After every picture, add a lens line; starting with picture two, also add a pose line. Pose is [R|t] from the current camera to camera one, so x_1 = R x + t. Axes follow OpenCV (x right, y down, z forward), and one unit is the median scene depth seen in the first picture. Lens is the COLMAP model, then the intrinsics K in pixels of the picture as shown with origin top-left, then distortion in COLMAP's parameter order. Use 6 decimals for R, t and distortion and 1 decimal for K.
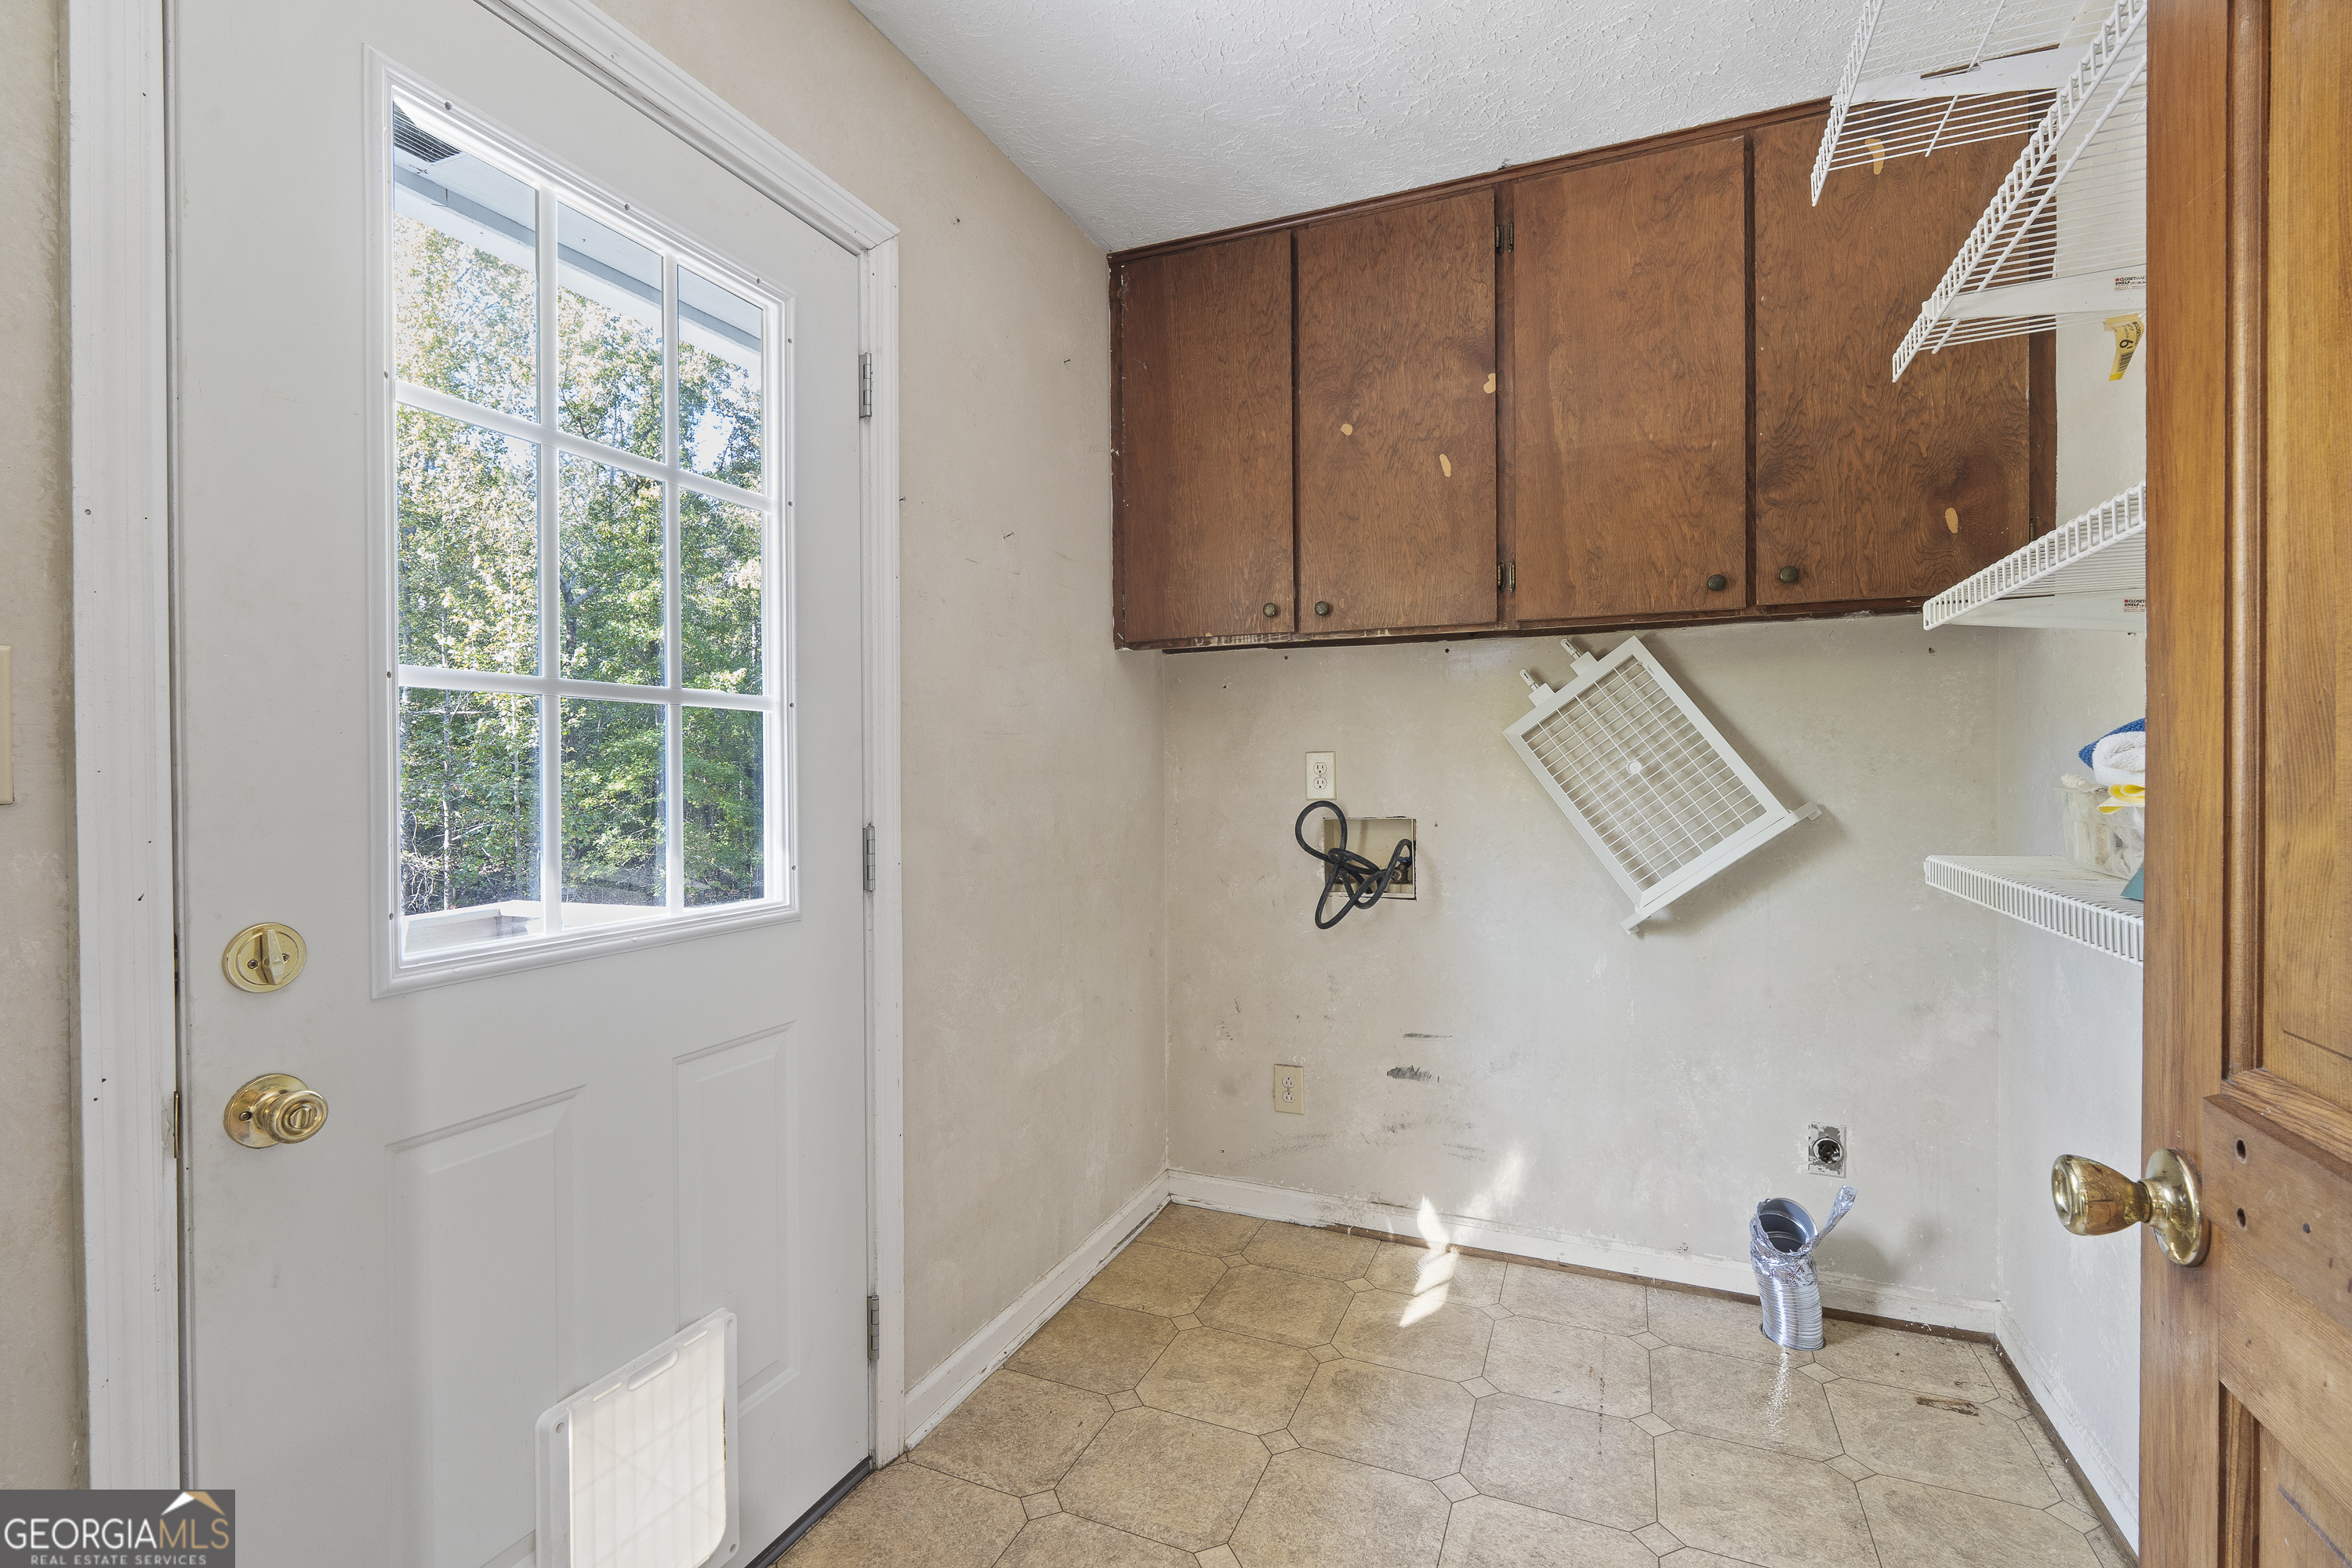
lens RADIAL K [[1047.1, 0, 1170.4], [0, 1047.1, 780.7], [0, 0, 1]] dist [-0.013854, 0.003520]
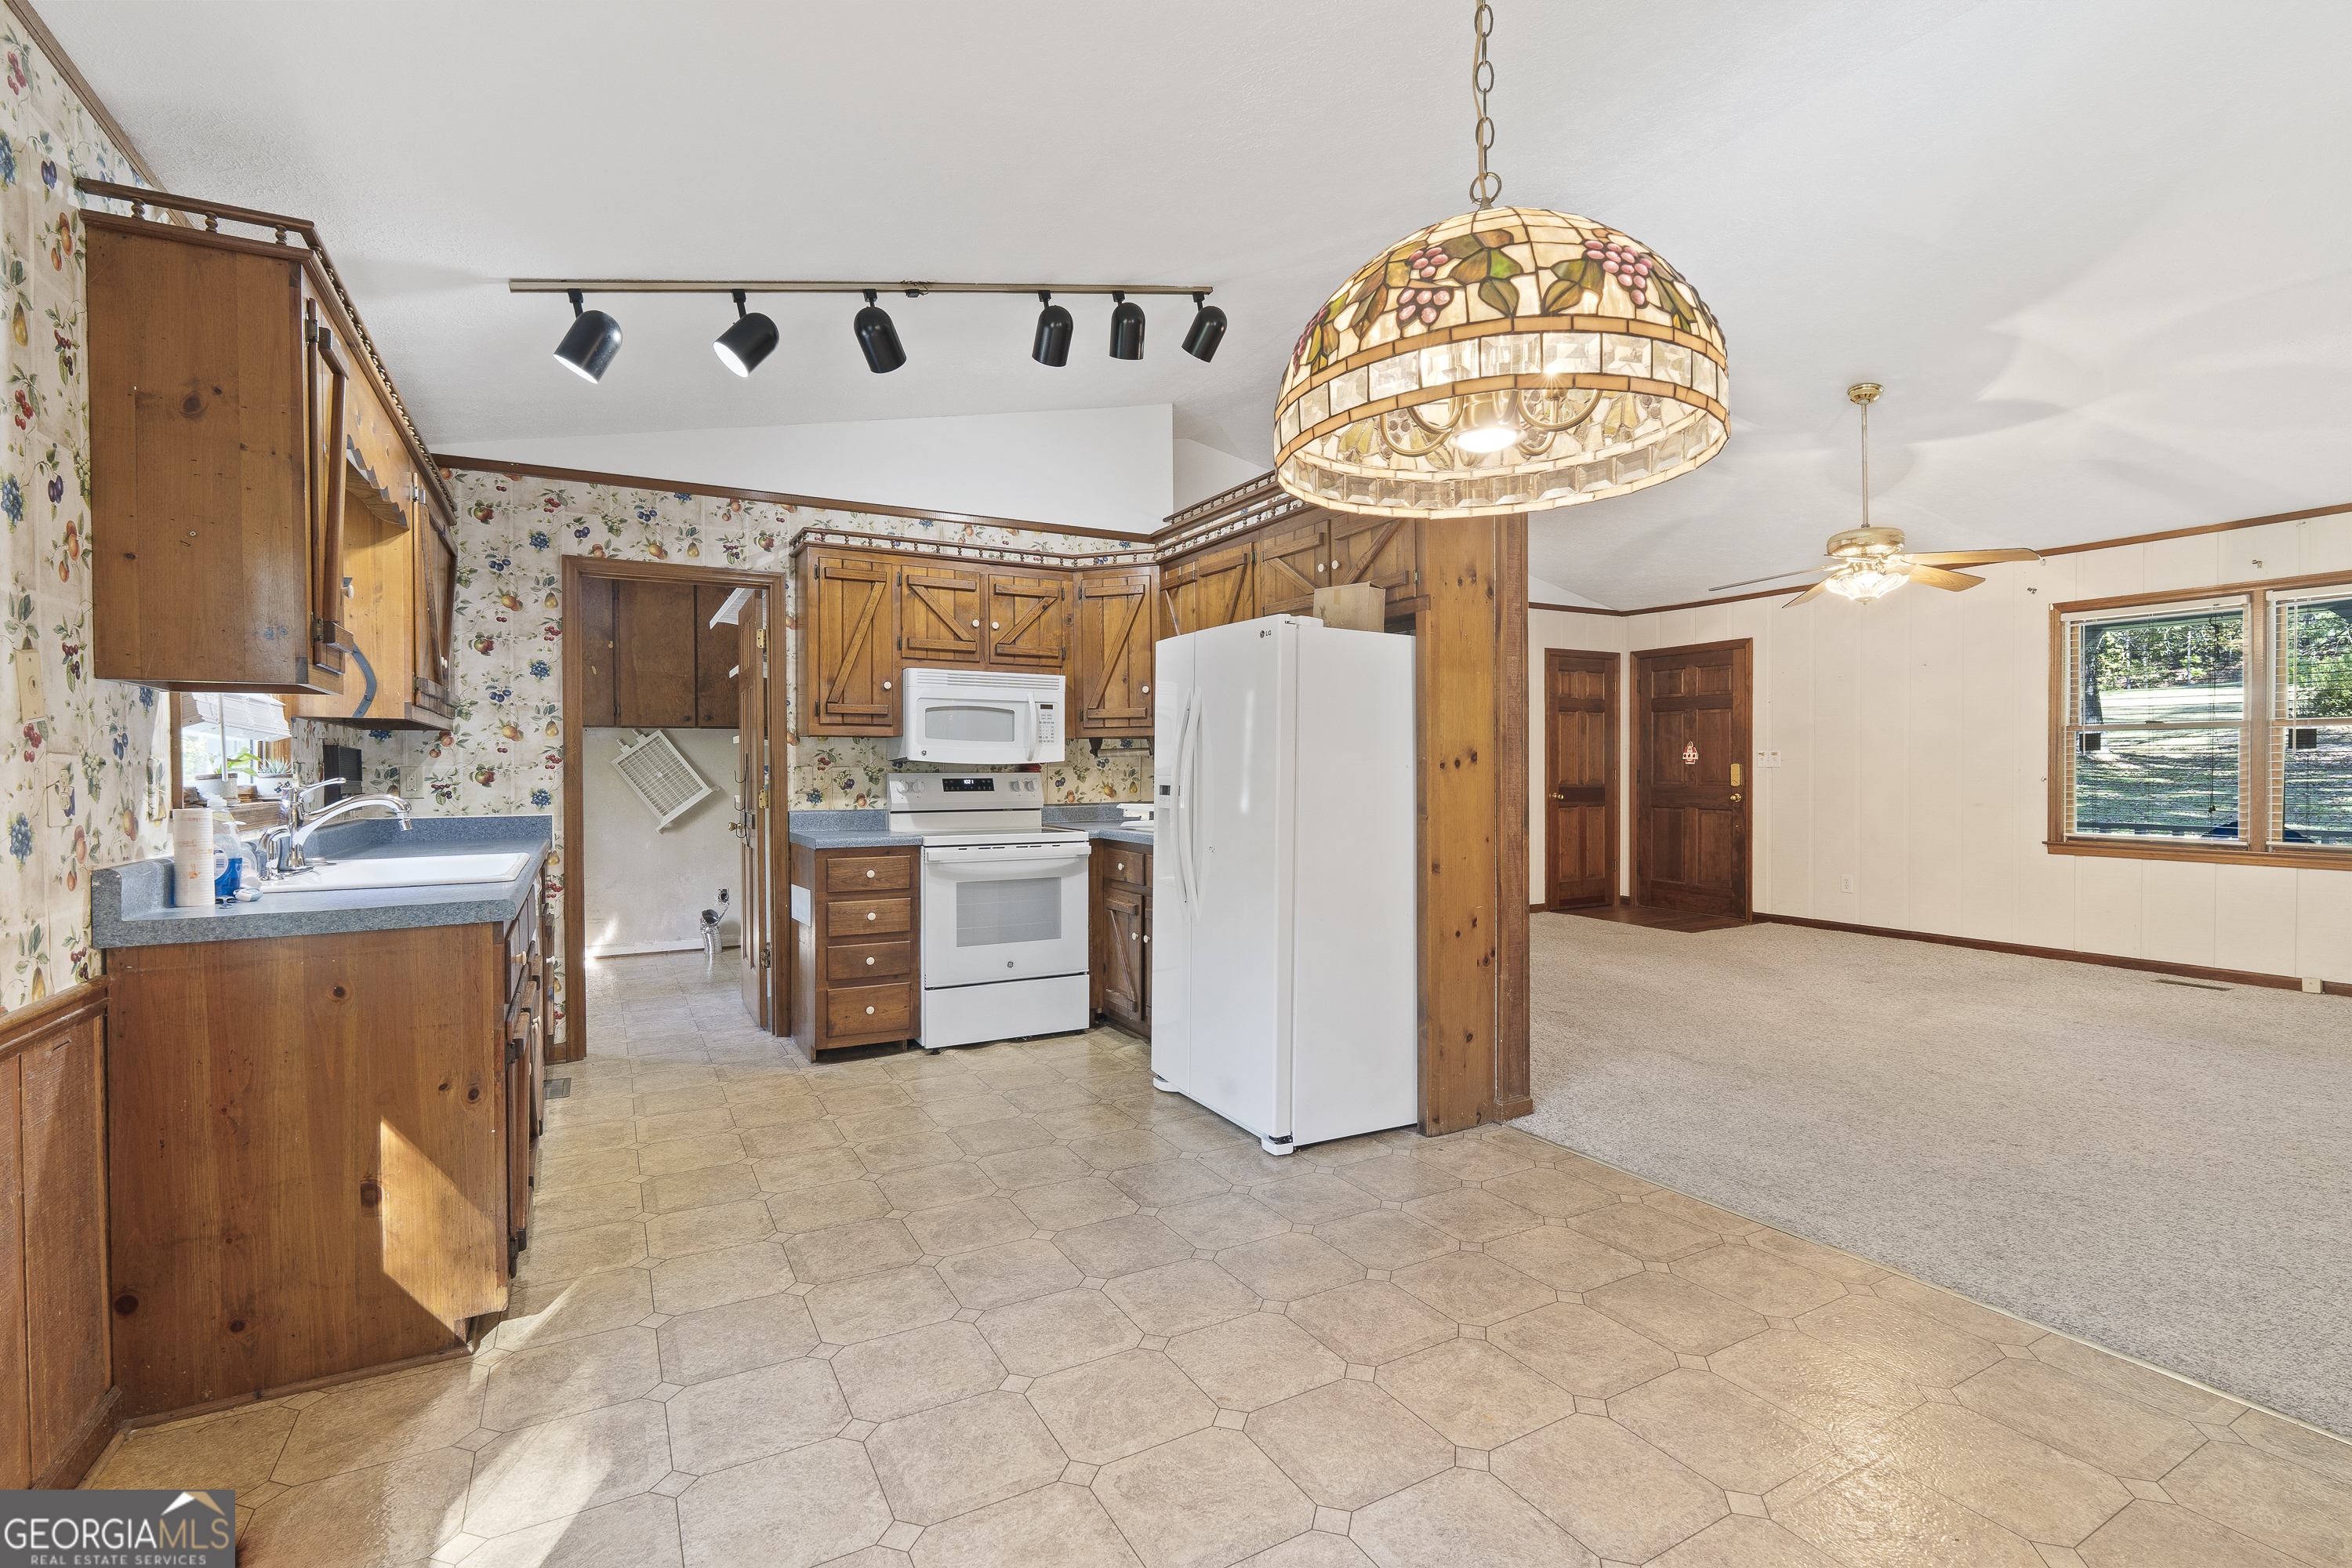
lens RADIAL K [[1047.1, 0, 1170.4], [0, 1047.1, 780.7], [0, 0, 1]] dist [-0.013854, 0.003520]
pose [[0.608307, -0.009597, 0.793644, -1.038344], [0.010774, 0.999935, 0.003834, 0.008667], [-0.793629, 0.006218, 0.608371, -1.975042]]
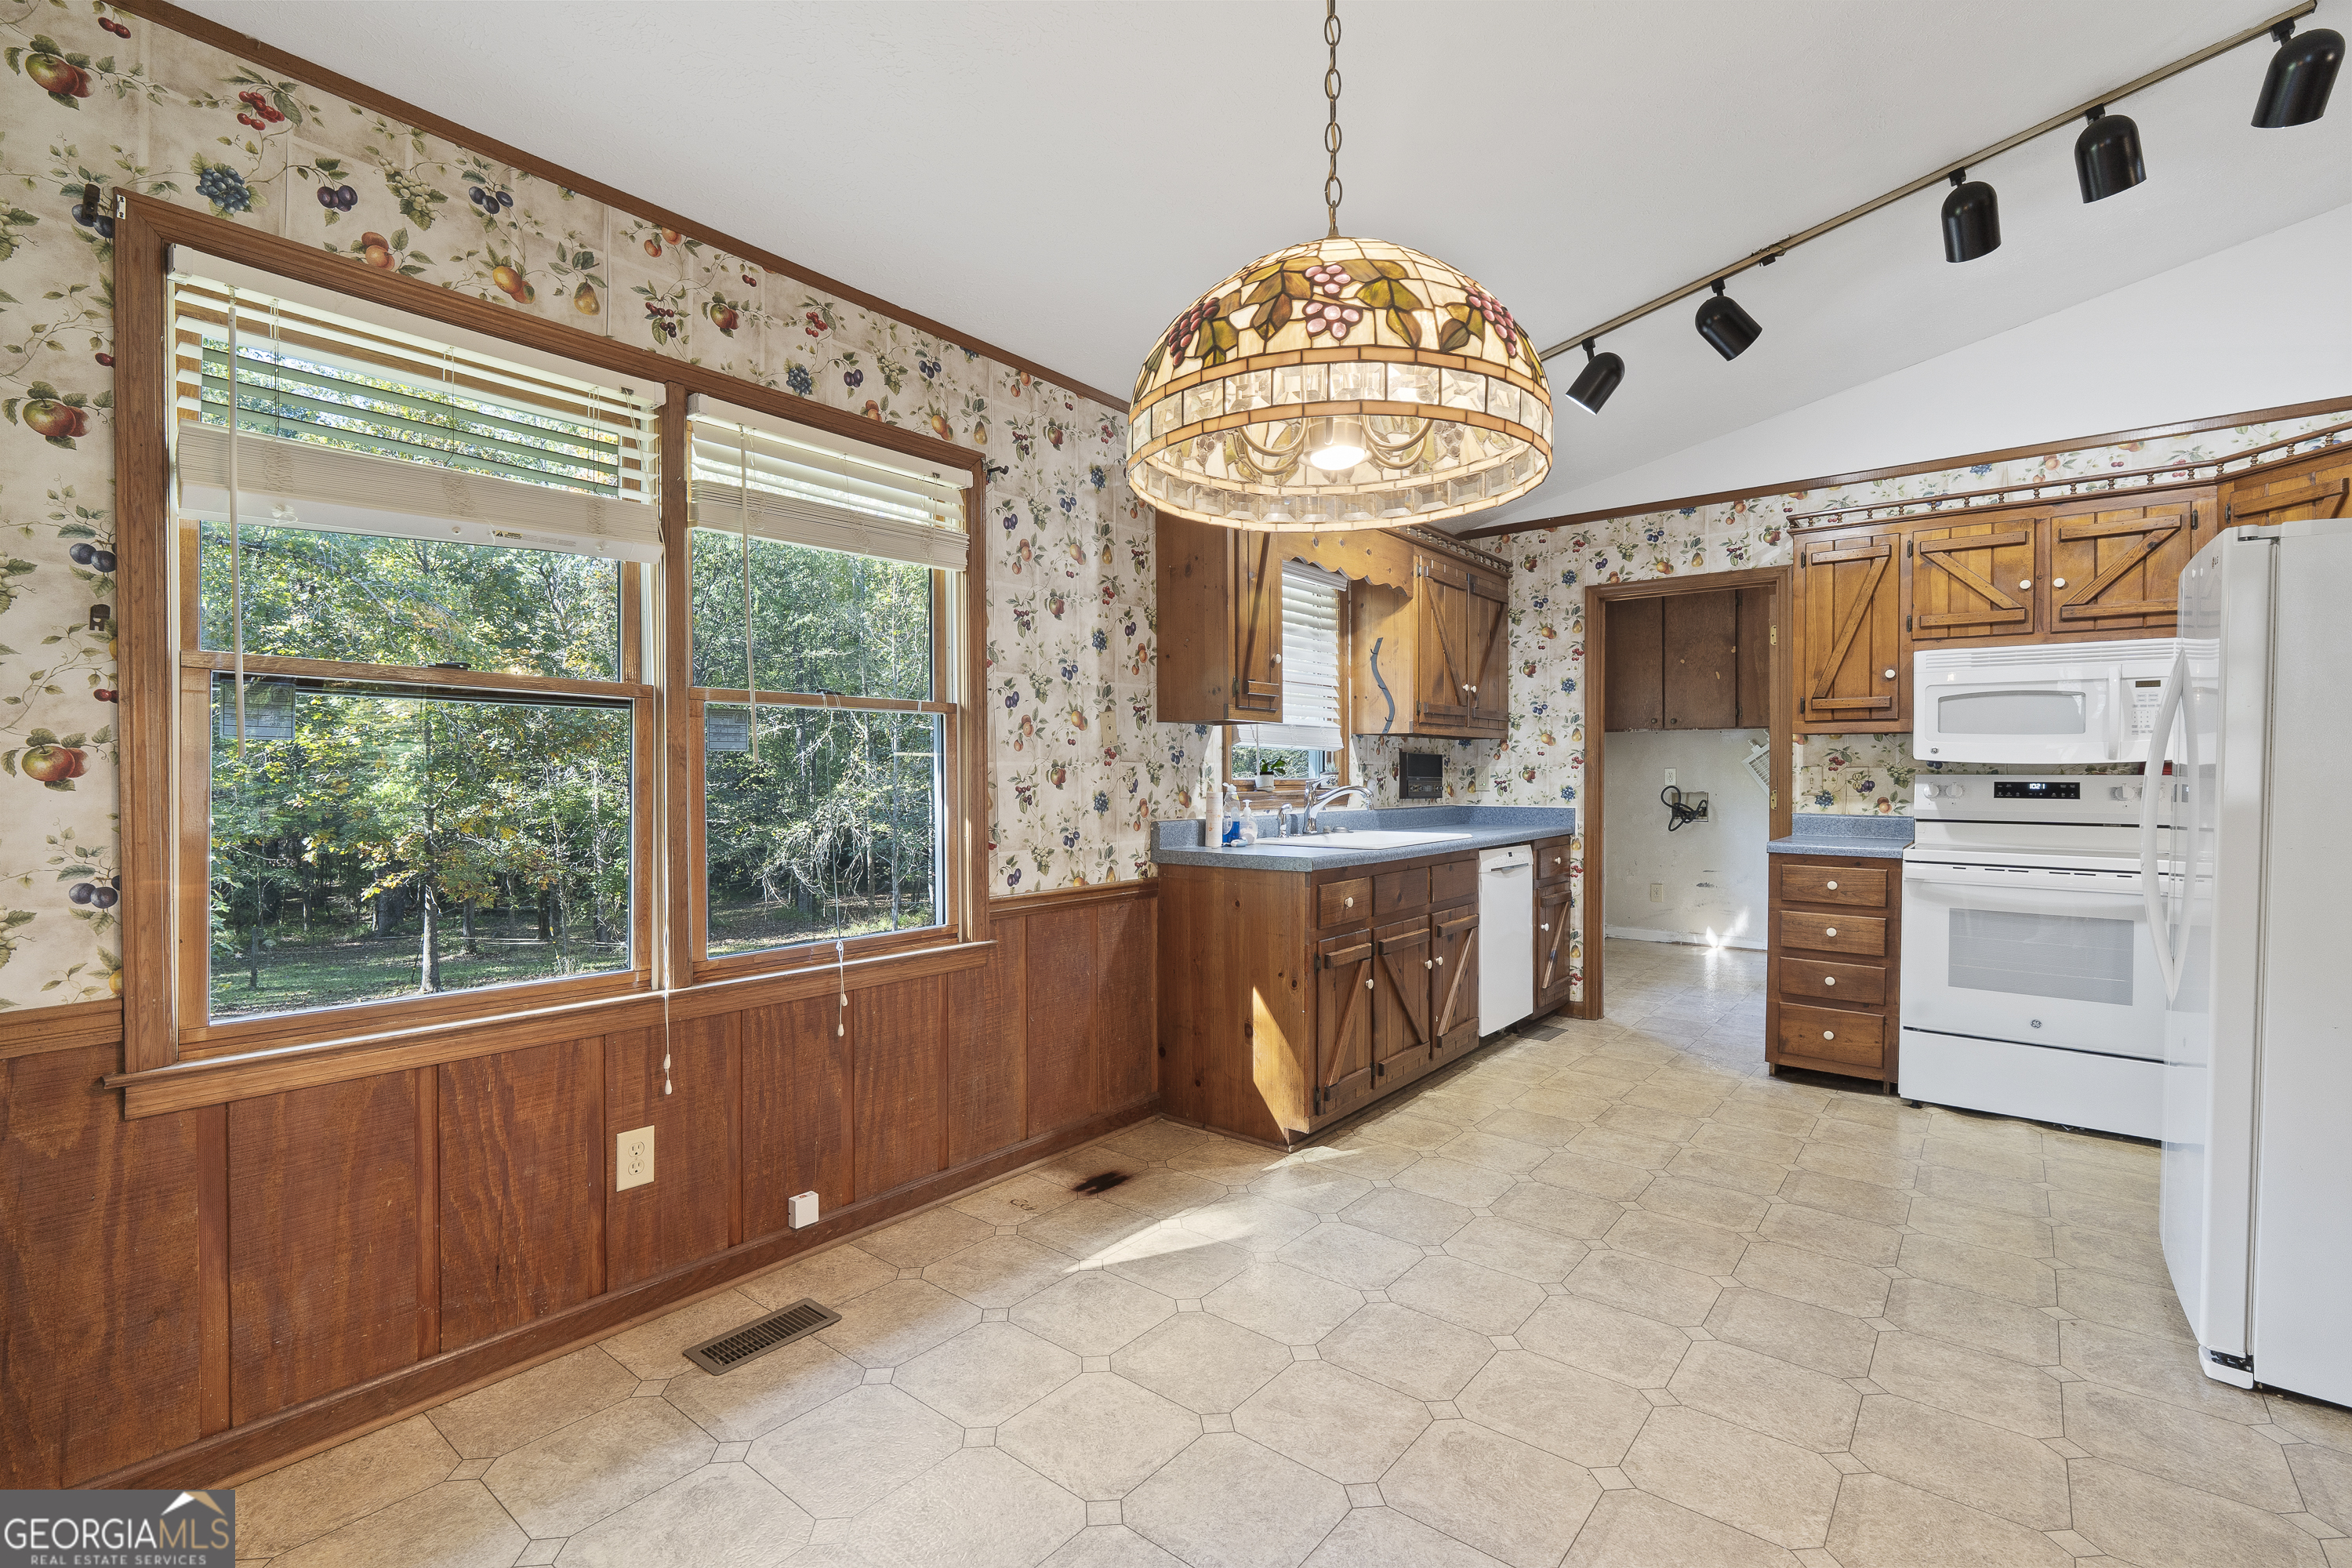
lens RADIAL K [[1047.1, 0, 1170.4], [0, 1047.1, 780.7], [0, 0, 1]] dist [-0.013854, 0.003520]
pose [[0.963332, 0.003870, -0.268285, -0.452074], [-0.003738, 0.999993, 0.001003, 0.009083], [0.268287, 0.000037, 0.963339, -2.334769]]
